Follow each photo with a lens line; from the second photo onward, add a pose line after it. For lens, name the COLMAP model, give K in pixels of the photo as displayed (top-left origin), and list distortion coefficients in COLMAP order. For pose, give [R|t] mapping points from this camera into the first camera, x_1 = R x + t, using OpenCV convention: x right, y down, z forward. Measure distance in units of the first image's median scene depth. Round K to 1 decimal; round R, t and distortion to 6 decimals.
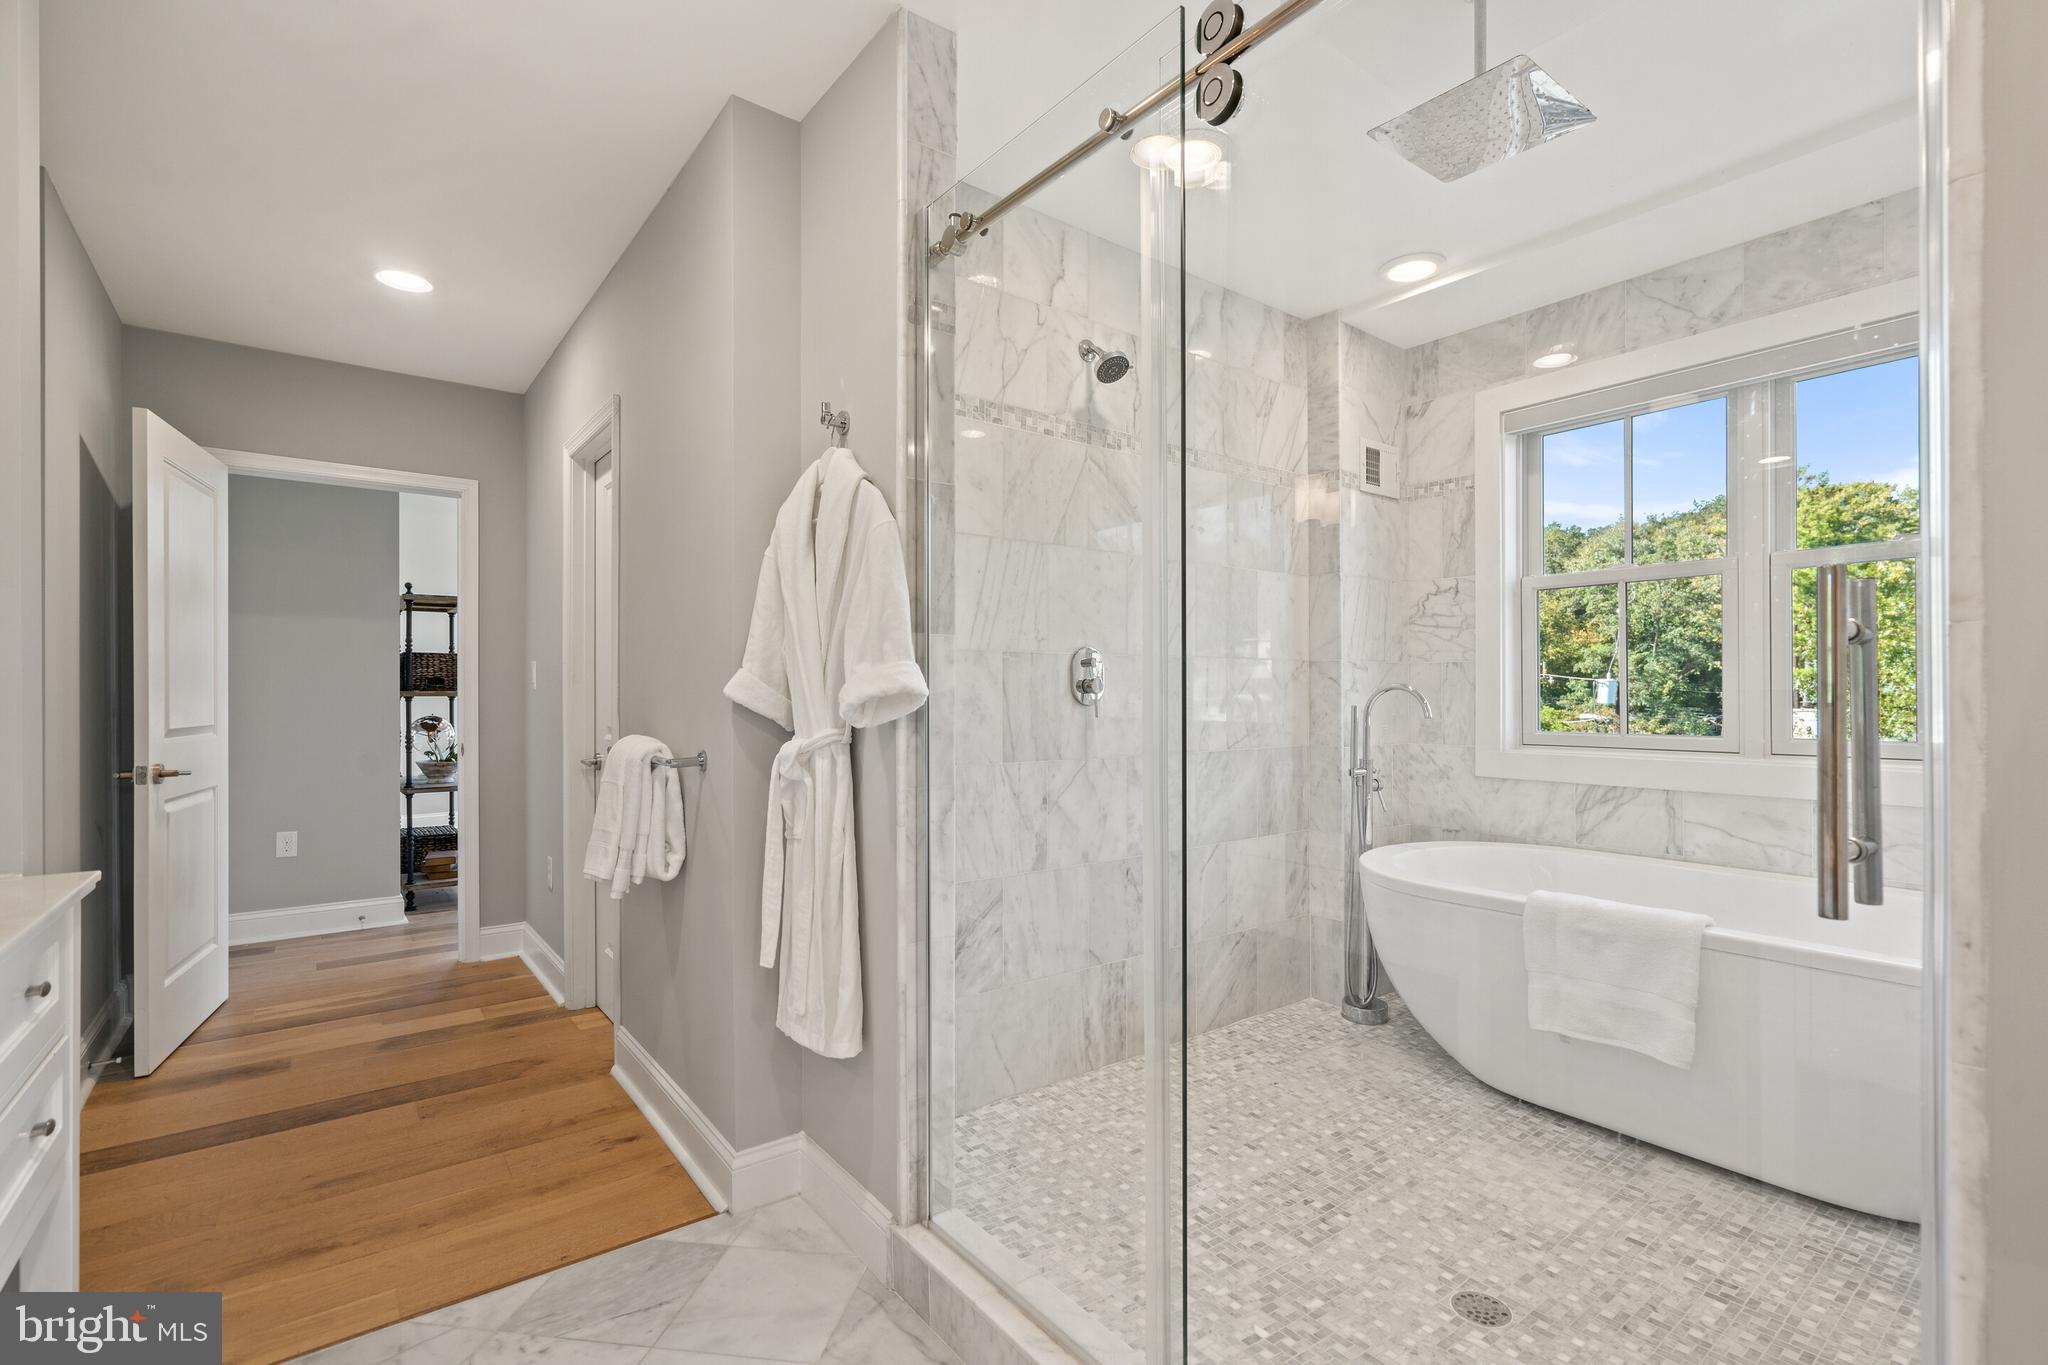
lens RADIAL K [[929.9, 0, 1043.9], [0, 929.9, 692.0], [0, 0, 1]] dist [-0.003029, 0.000348]
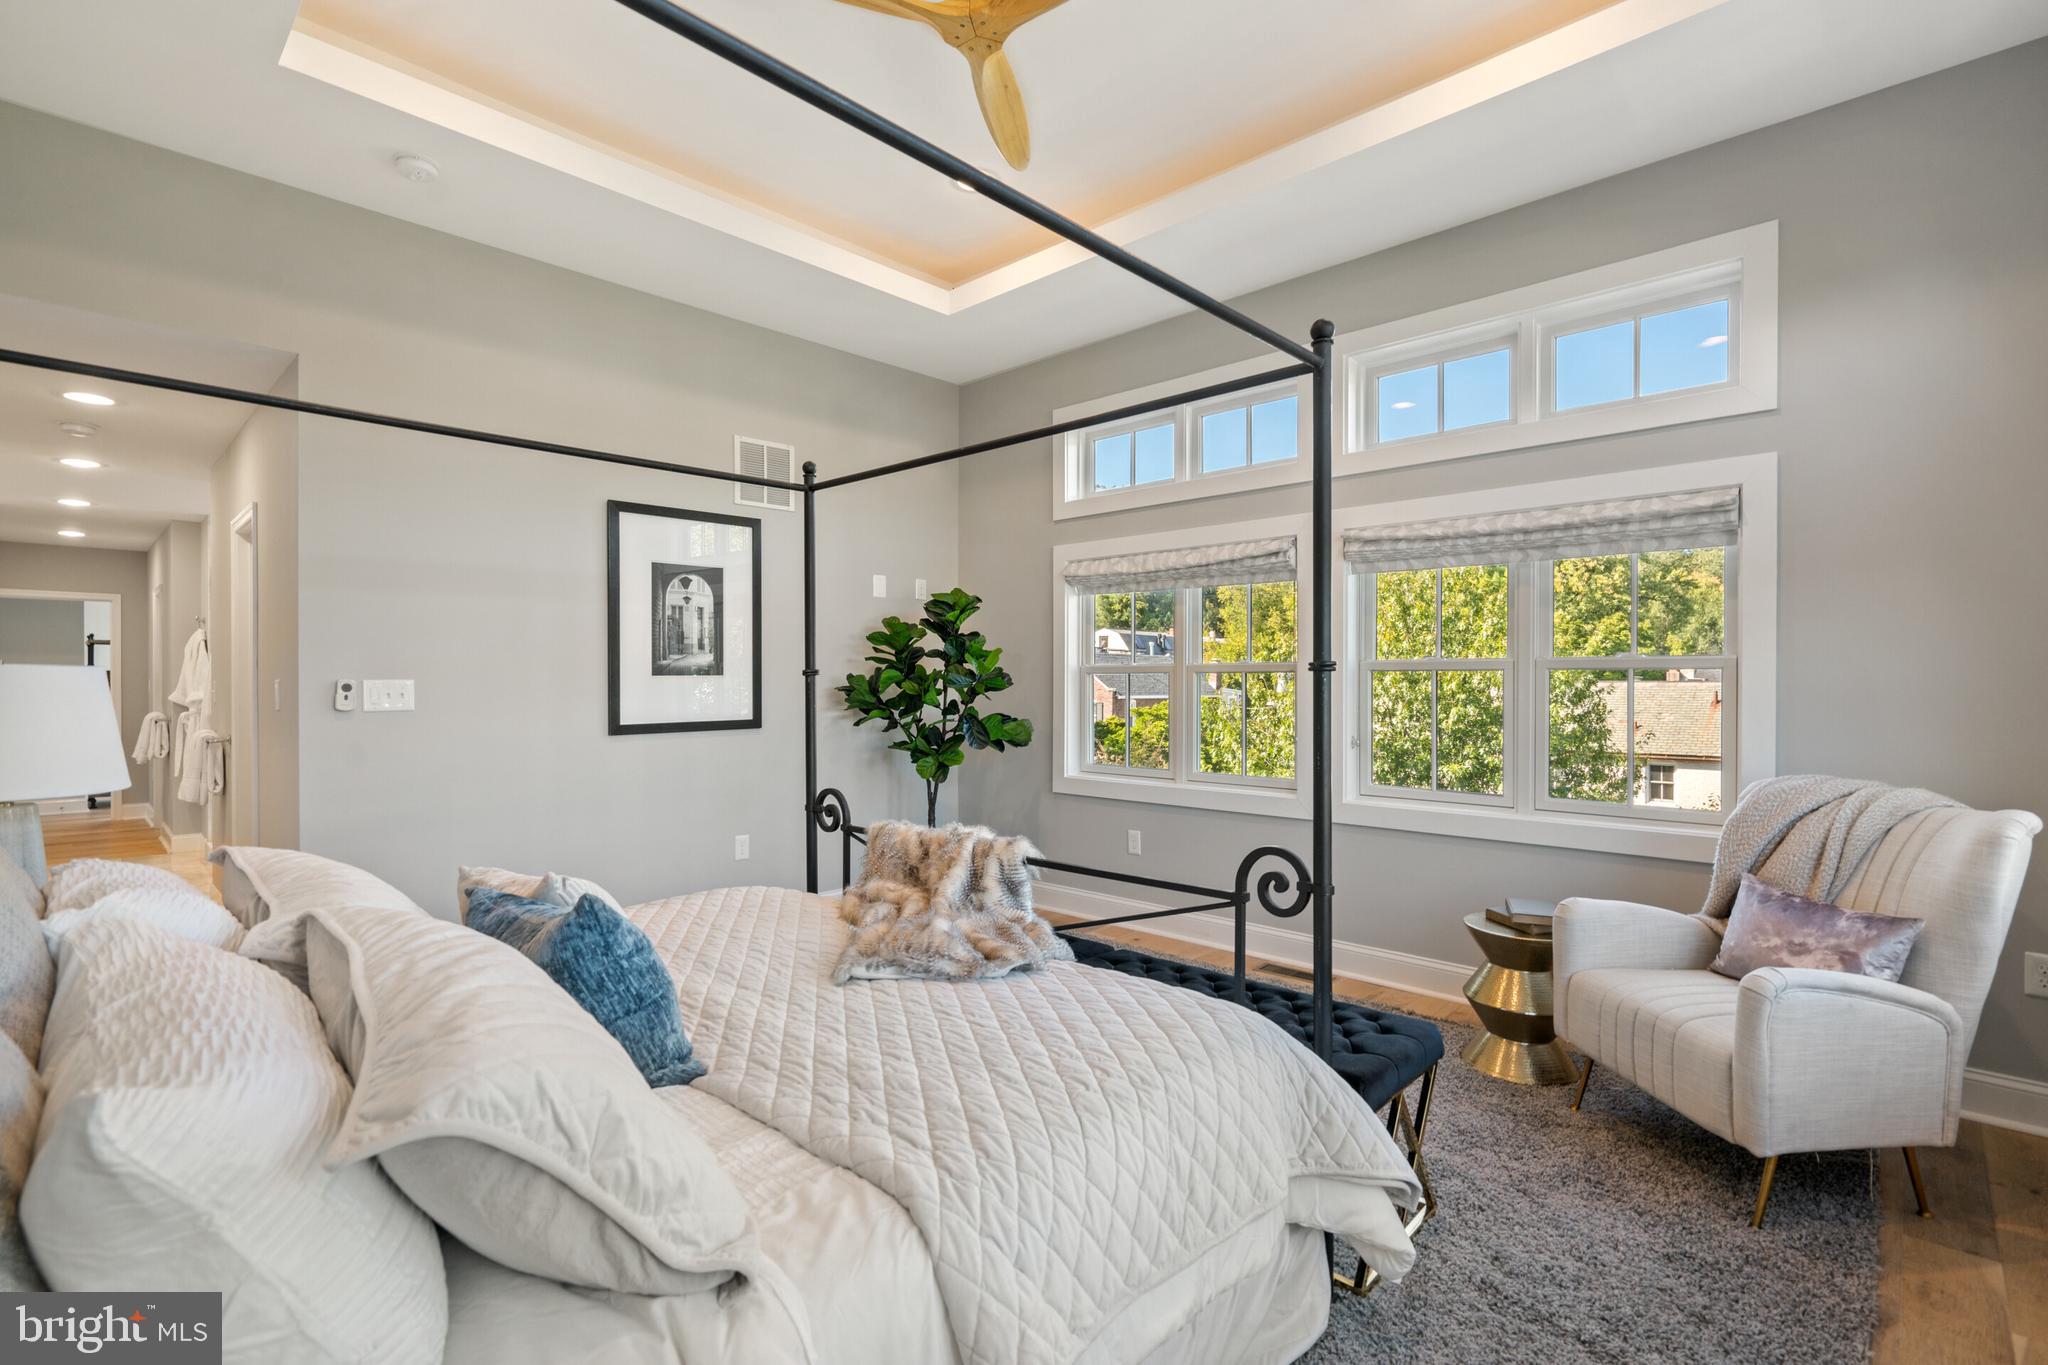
lens RADIAL K [[938.5, 0, 1028.5], [0, 938.5, 677.1], [0, 0, 1]] dist [0.000074, 0.000380]
pose [[0.989766, 0.001927, 0.142690, 1.783022], [-0.002025, 0.999998, 0.000542, -0.066992], [-0.142689, -0.000825, 0.989767, -2.225257]]
